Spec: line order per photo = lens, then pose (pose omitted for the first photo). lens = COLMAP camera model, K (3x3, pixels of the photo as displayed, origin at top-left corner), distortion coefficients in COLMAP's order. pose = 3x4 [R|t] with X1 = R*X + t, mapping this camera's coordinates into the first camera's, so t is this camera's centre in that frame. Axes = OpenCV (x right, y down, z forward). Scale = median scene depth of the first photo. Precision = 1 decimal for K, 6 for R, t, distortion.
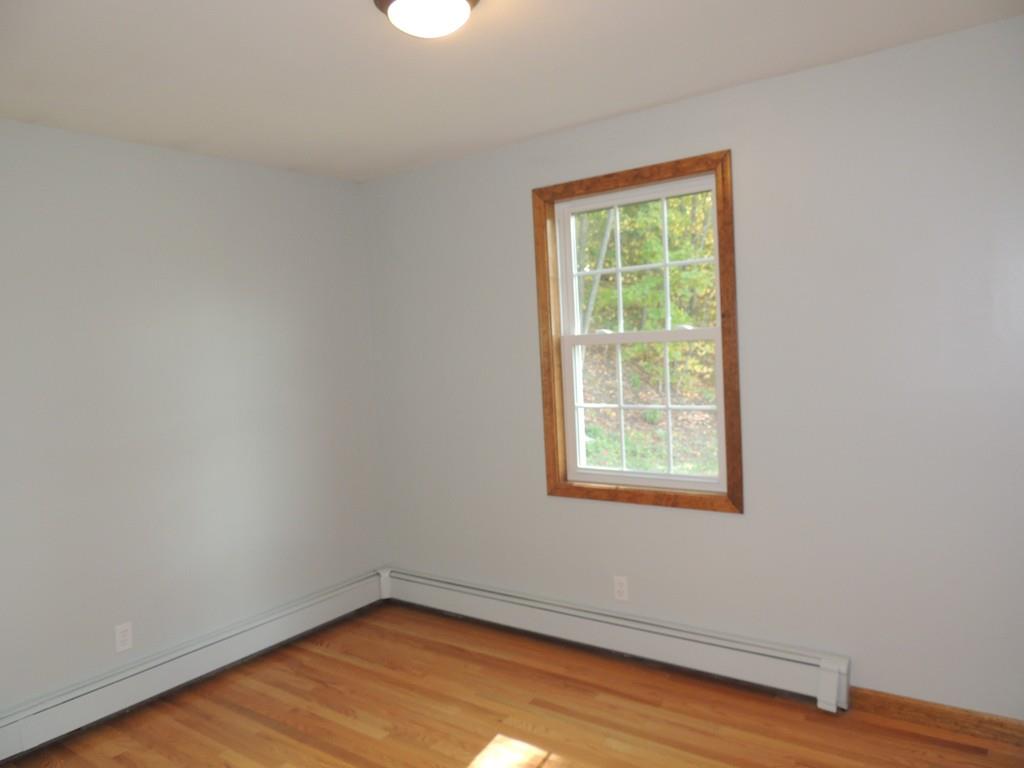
lens RADIAL K [[735.6, 0, 512.0], [0, 735.6, 384.0], [0, 0, 1]] dist [-0.028643, 0.002283]
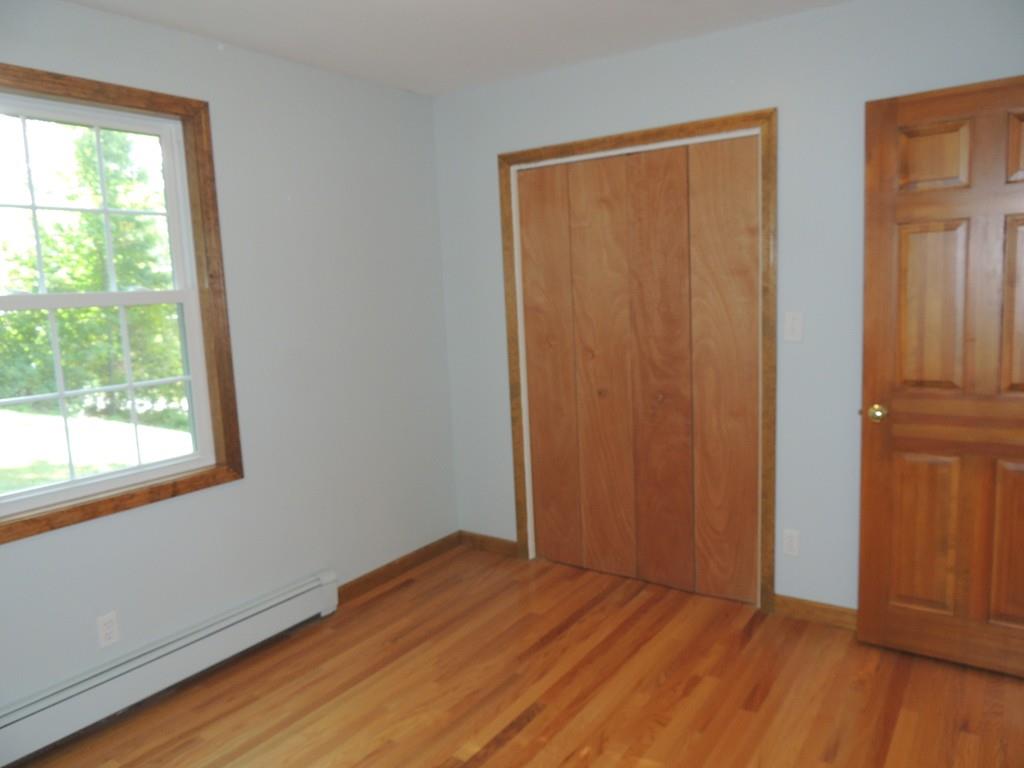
lens RADIAL K [[735.6, 0, 512.0], [0, 735.6, 384.0], [0, 0, 1]] dist [-0.028643, 0.002283]
pose [[-0.028440, -0.086330, 0.995861, -0.674317], [0.091039, 0.991899, 0.088587, -0.004164], [-0.995441, 0.093181, -0.020350, 0.646302]]
